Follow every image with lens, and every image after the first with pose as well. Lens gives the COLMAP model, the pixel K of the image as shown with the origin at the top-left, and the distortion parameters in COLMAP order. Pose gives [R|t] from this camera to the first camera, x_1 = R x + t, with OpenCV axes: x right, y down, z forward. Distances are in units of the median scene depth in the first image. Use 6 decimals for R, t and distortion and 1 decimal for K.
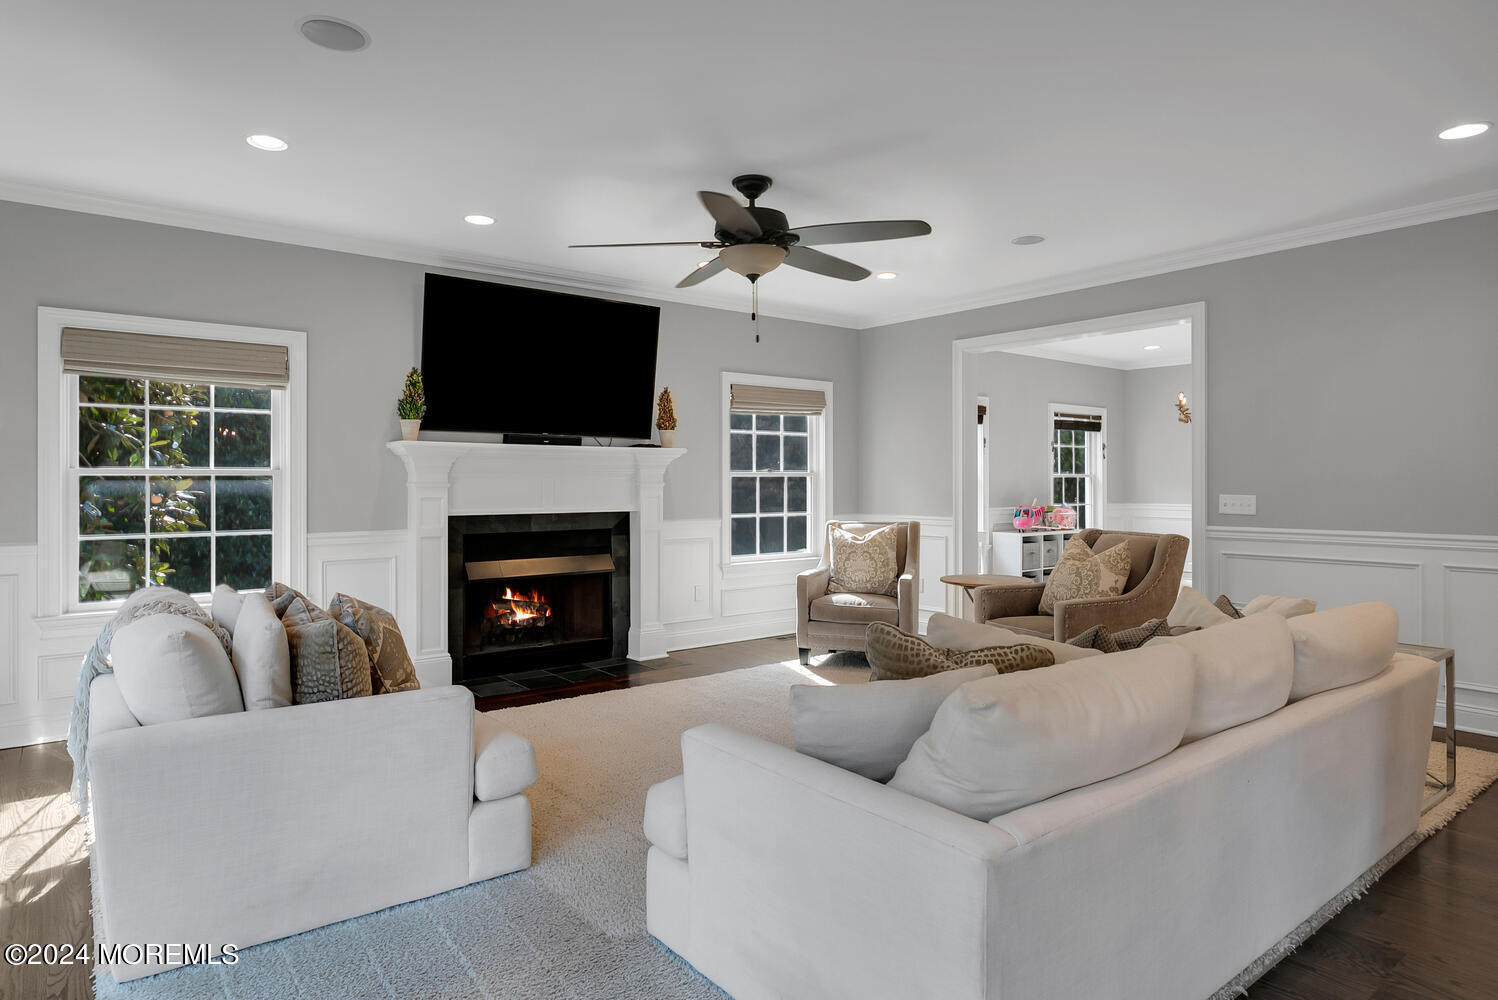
lens RADIAL K [[859.2, 0, 755.7], [0, 859.2, 492.0], [0, 0, 1]] dist [0.003110, 0.001391]
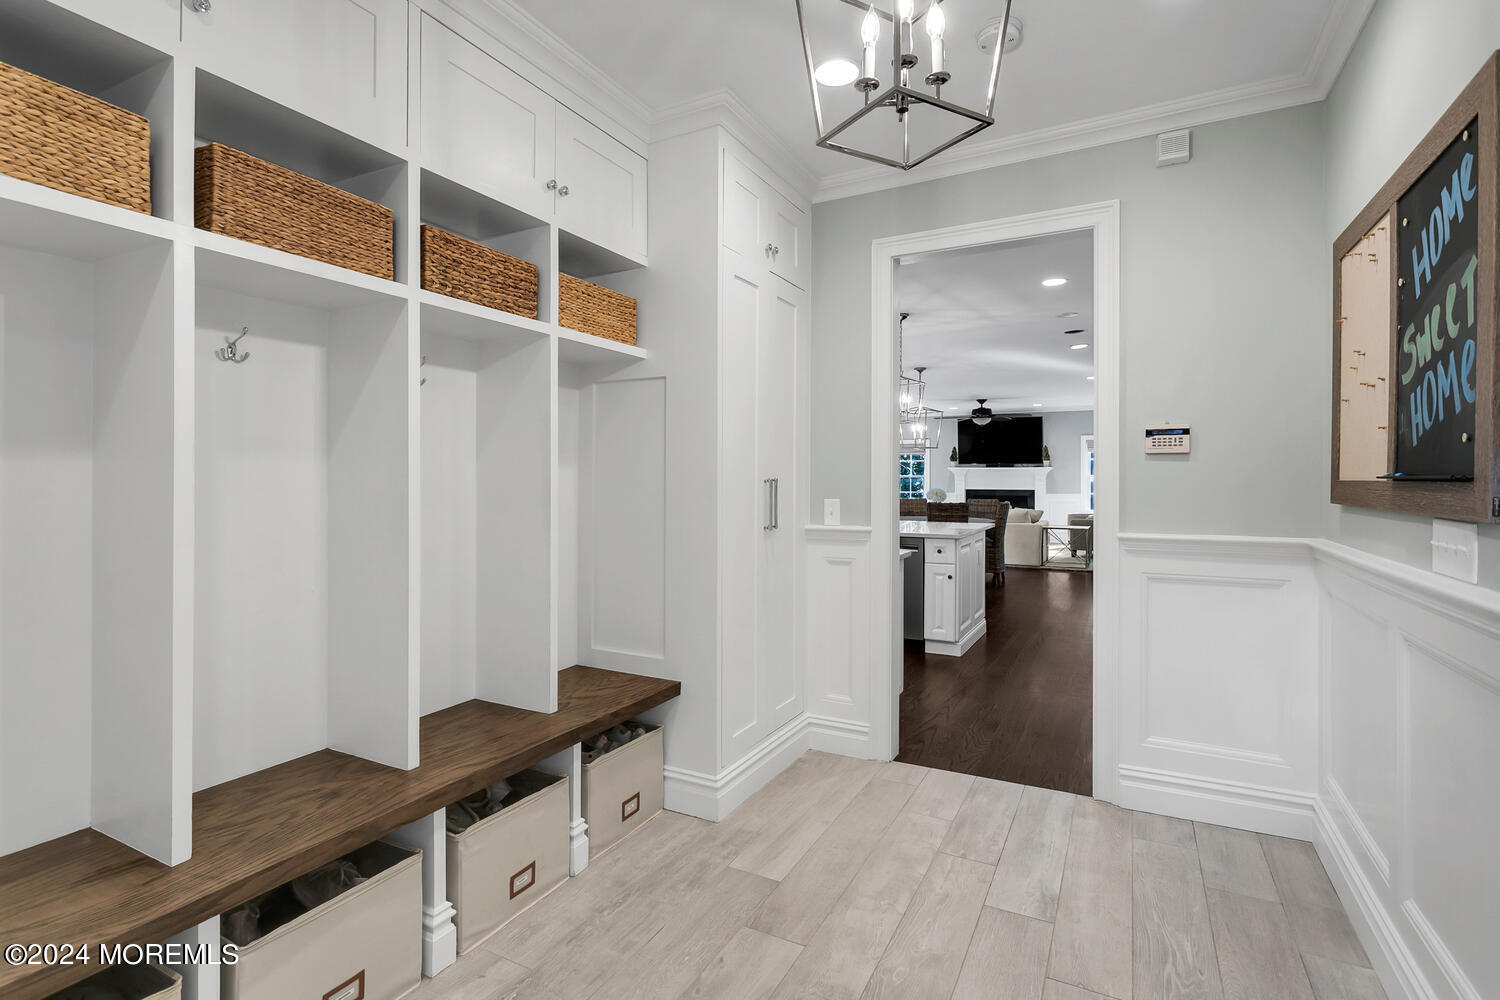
lens RADIAL K [[720.4, 0, 752.3], [0, 720.4, 484.3], [0, 0, 1]] dist [0.006194, 0.001619]
pose [[0.390014, 0.011900, -0.920732, 1.687401], [-0.012043, 0.999897, 0.007821, -0.003450], [0.920730, 0.008038, 0.390117, -0.777968]]
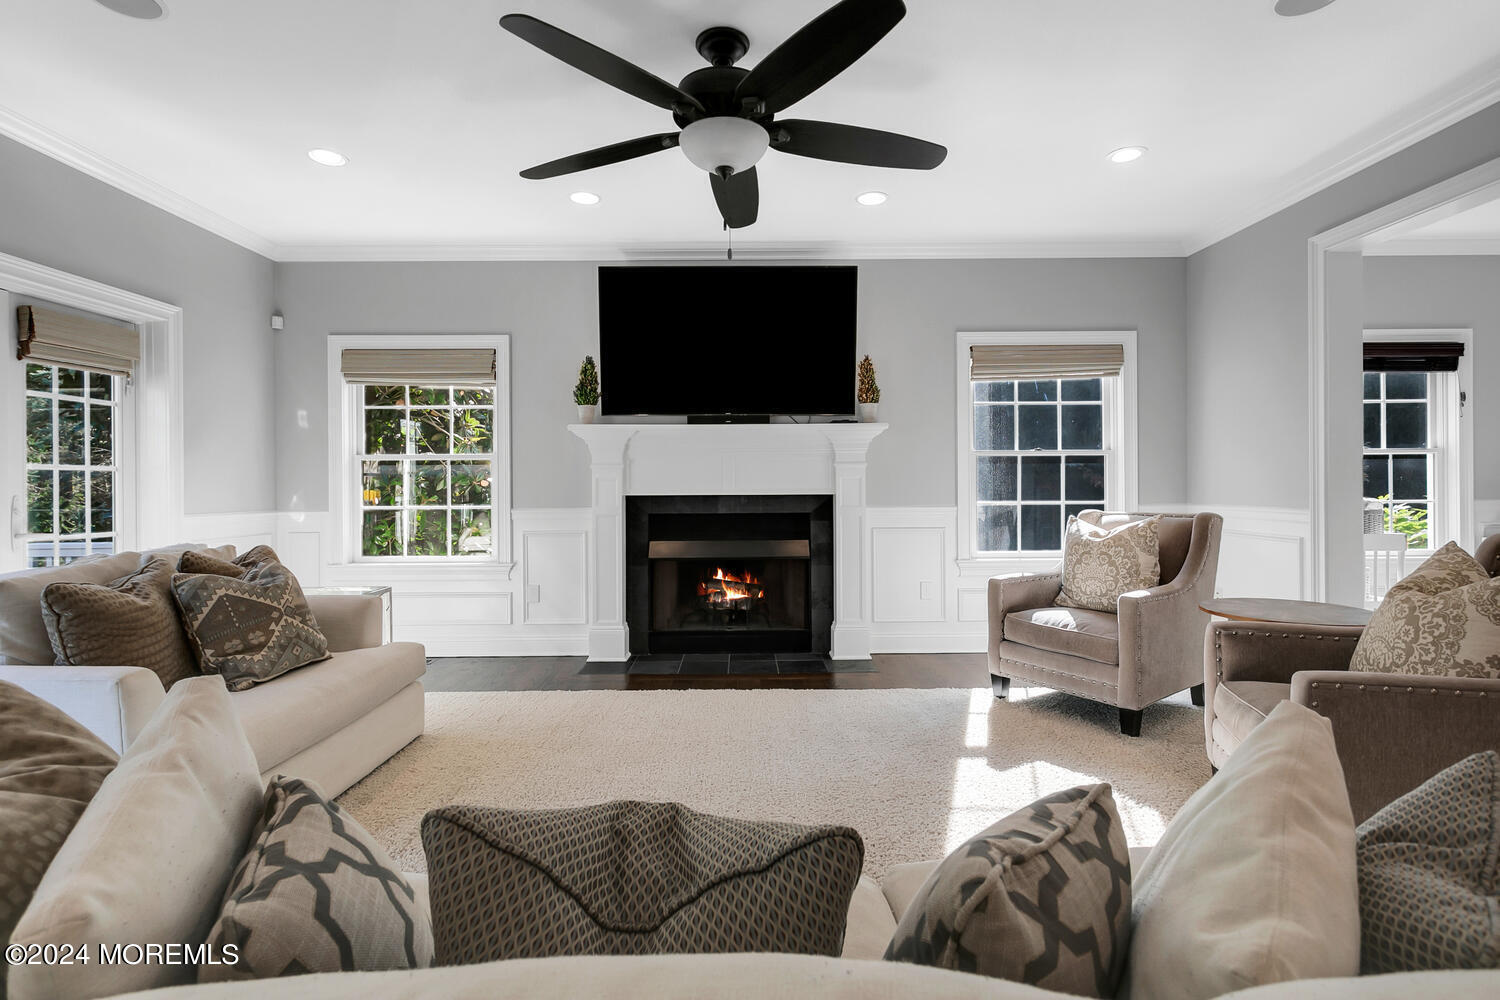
lens RADIAL K [[720.4, 0, 756.6], [0, 720.4, 481.7], [0, 0, 1]] dist [0.006194, 0.001619]
pose [[0.788780, -0.003169, -0.614667, 0.268774], [-0.002038, 0.999968, -0.007771, 0.015267], [0.614672, 0.007382, 0.788748, 0.349328]]
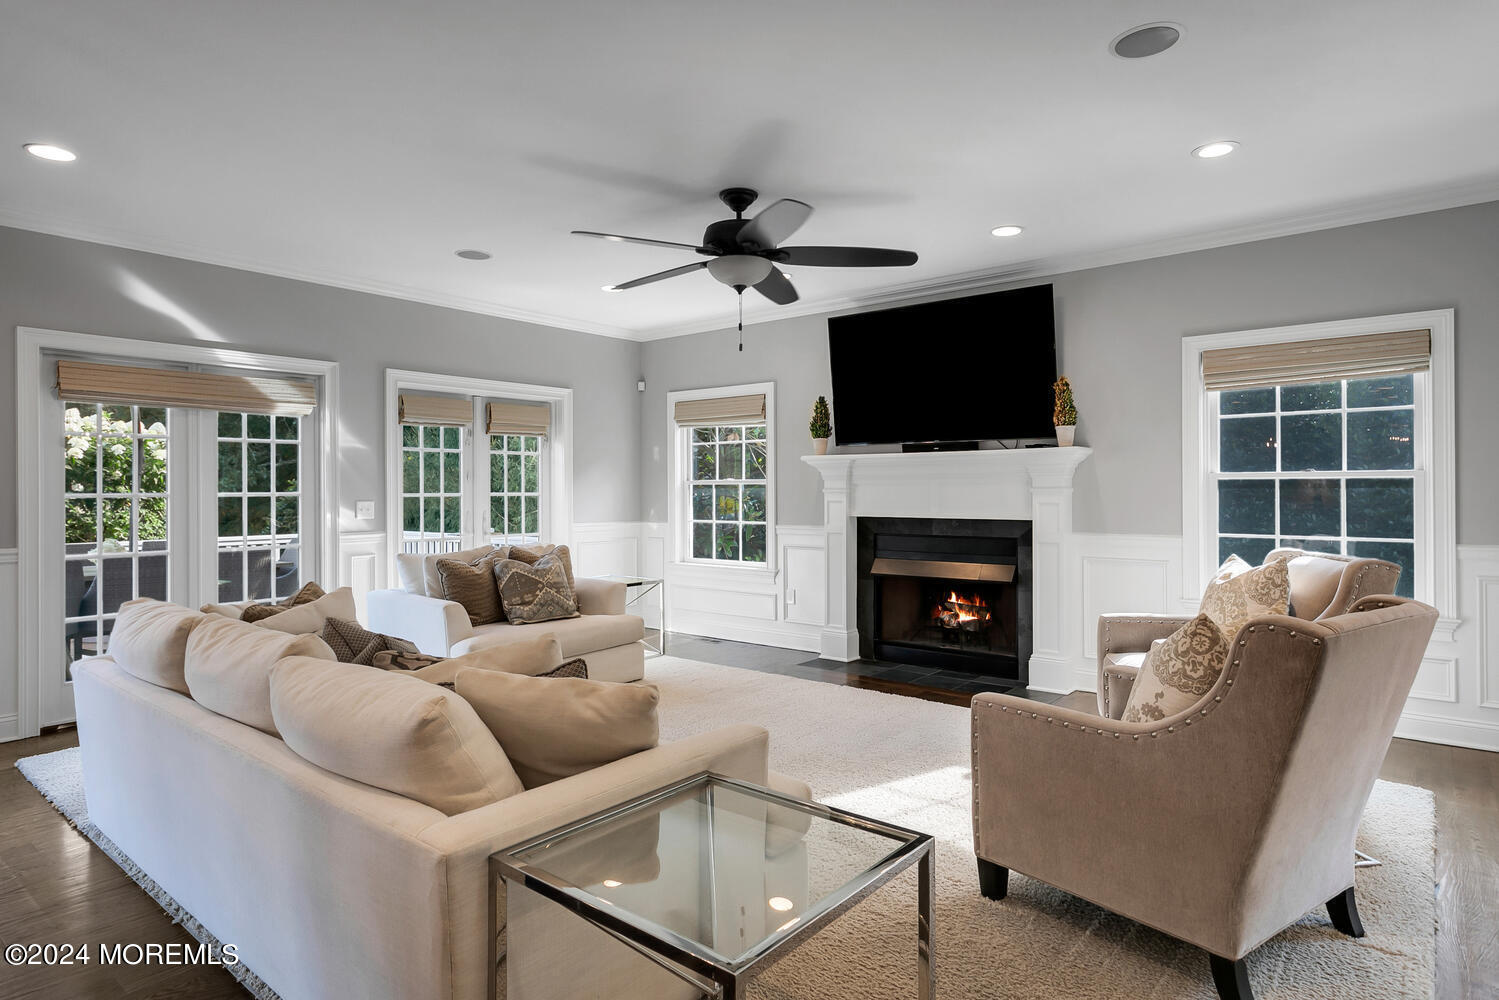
lens RADIAL K [[859.8, 0, 758.0], [0, 859.8, 500.0], [0, 0, 1]] dist [0.003110, 0.001391]
pose [[0.212257, 0.013981, -0.977114, 0.671661], [-0.007463, 0.999892, 0.012685, -0.008201], [0.977185, 0.004600, 0.212338, 0.539102]]
